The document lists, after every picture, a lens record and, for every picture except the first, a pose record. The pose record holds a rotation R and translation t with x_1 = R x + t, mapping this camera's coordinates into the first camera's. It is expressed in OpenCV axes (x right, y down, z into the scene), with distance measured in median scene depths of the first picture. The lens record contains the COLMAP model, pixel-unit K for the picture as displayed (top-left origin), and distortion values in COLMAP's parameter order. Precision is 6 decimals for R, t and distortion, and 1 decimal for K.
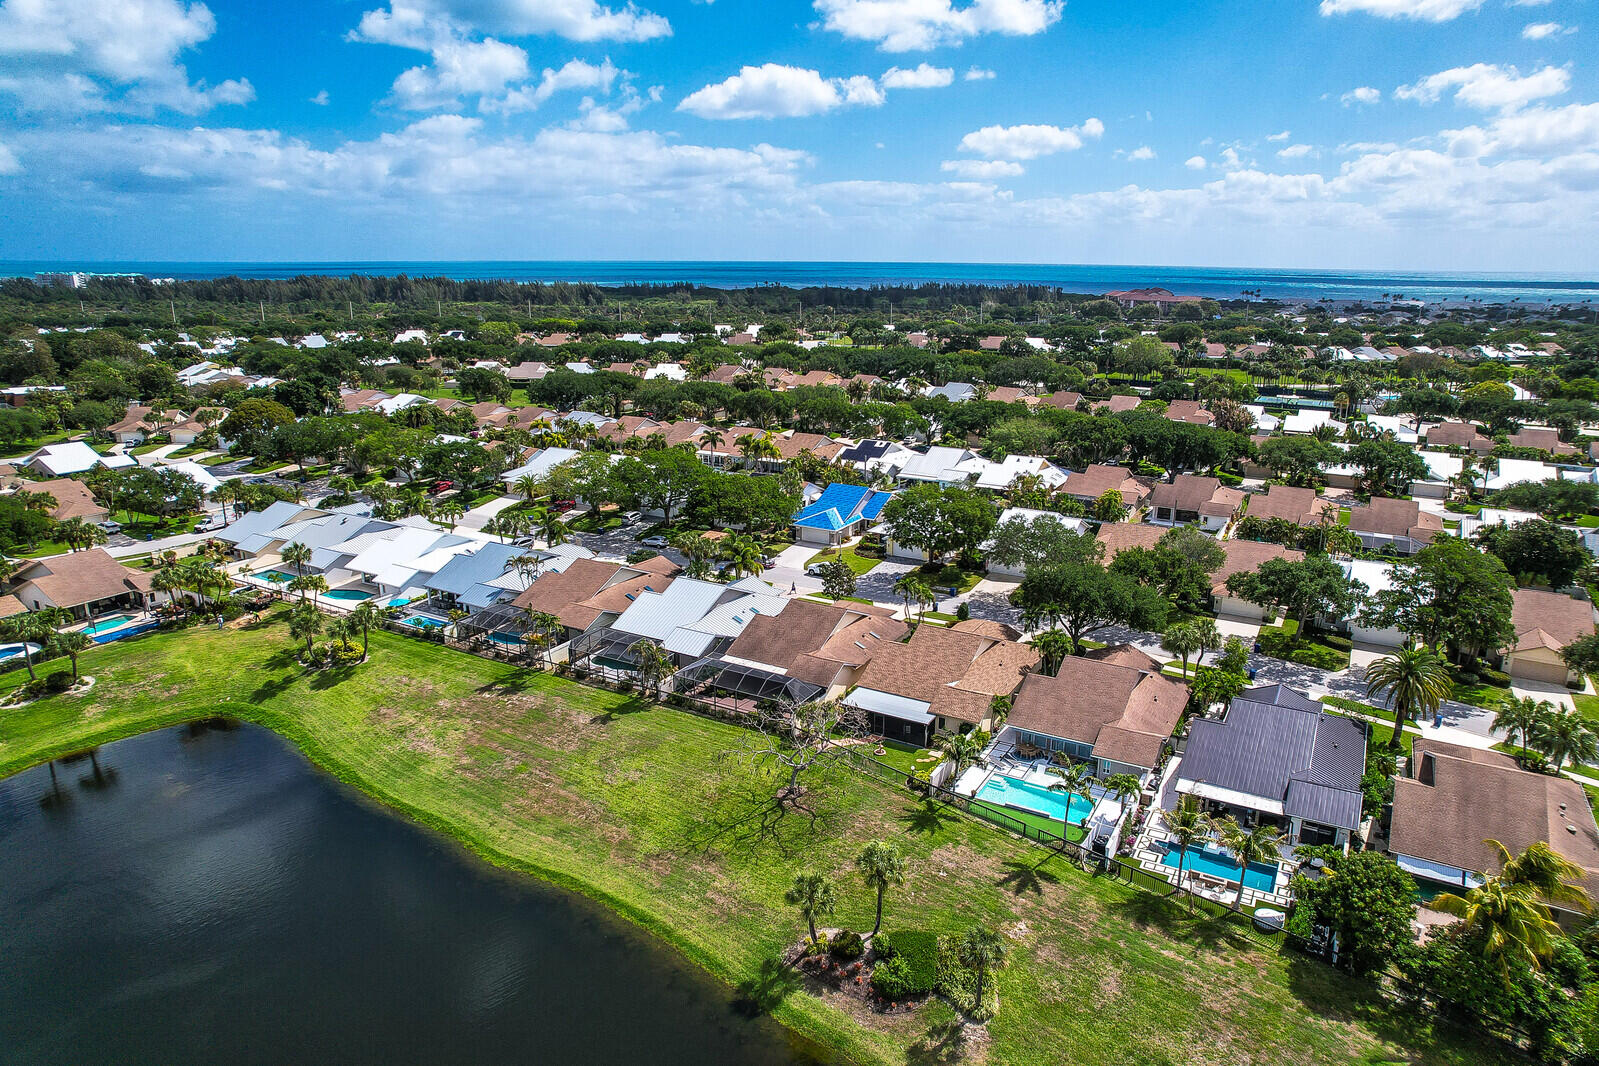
lens RADIAL K [[1009.5, 0, 799.5], [0, 1009.5, 533.0], [0, 0, 1]] dist [-0.073581, 0.071797]
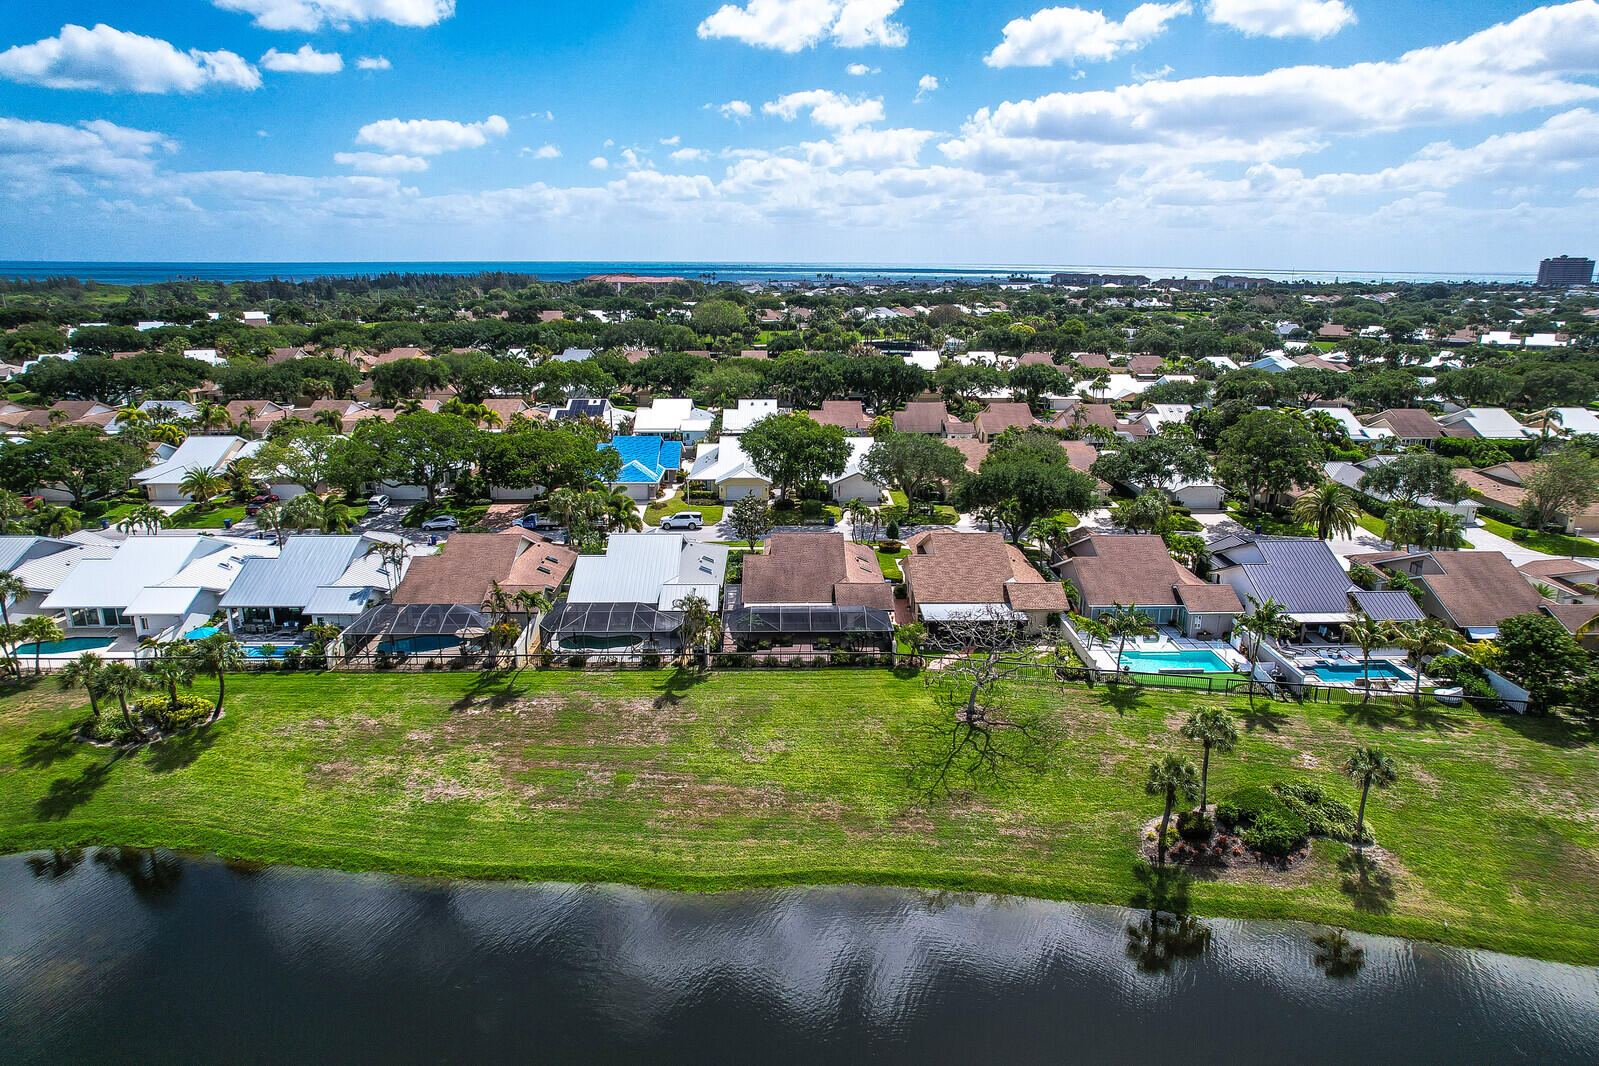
lens RADIAL K [[1009.5, 0, 799.5], [0, 1009.5, 533.0], [0, 0, 1]] dist [-0.073581, 0.071797]
pose [[0.852096, -0.137007, 0.505136, -0.368947], [0.135278, 0.989987, 0.040317, 0.028052], [-0.505601, 0.033980, 0.862098, 0.194143]]
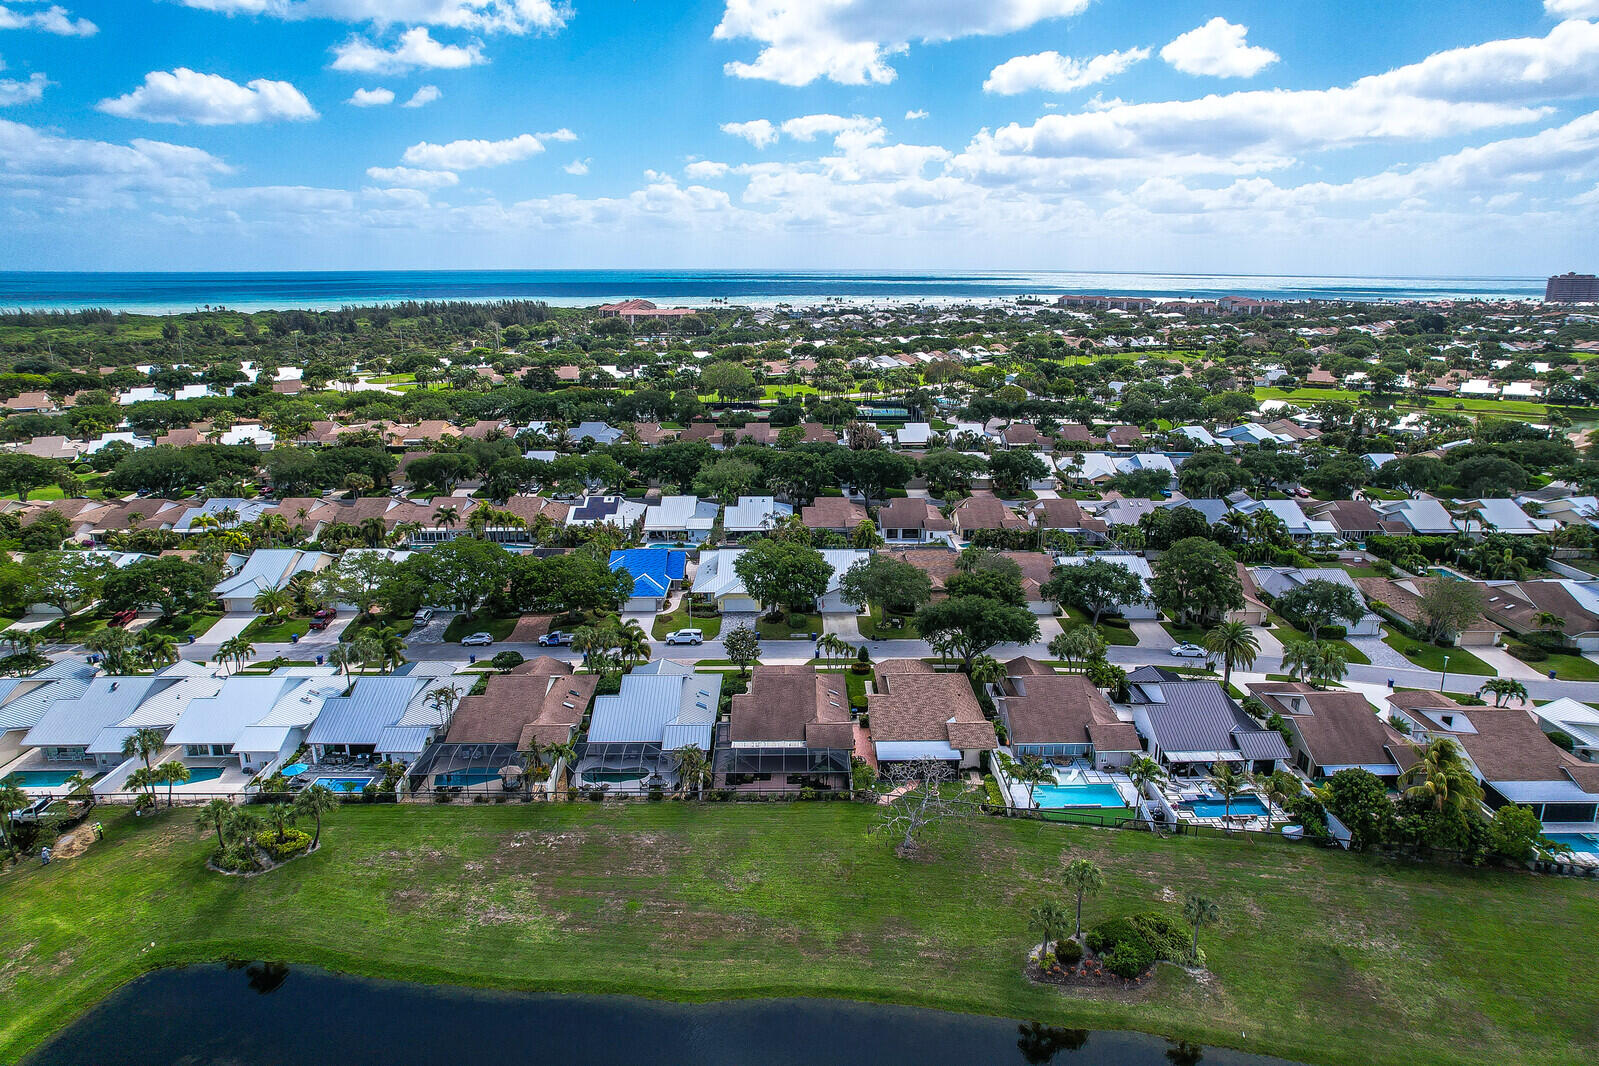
lens RADIAL K [[1009.5, 0, 799.5], [0, 1009.5, 533.0], [0, 0, 1]] dist [-0.073581, 0.071797]
pose [[0.858749, -0.133902, 0.494591, -0.404960], [0.135913, 0.990201, 0.032097, -0.094860], [-0.494042, 0.039658, 0.868533, 0.040635]]
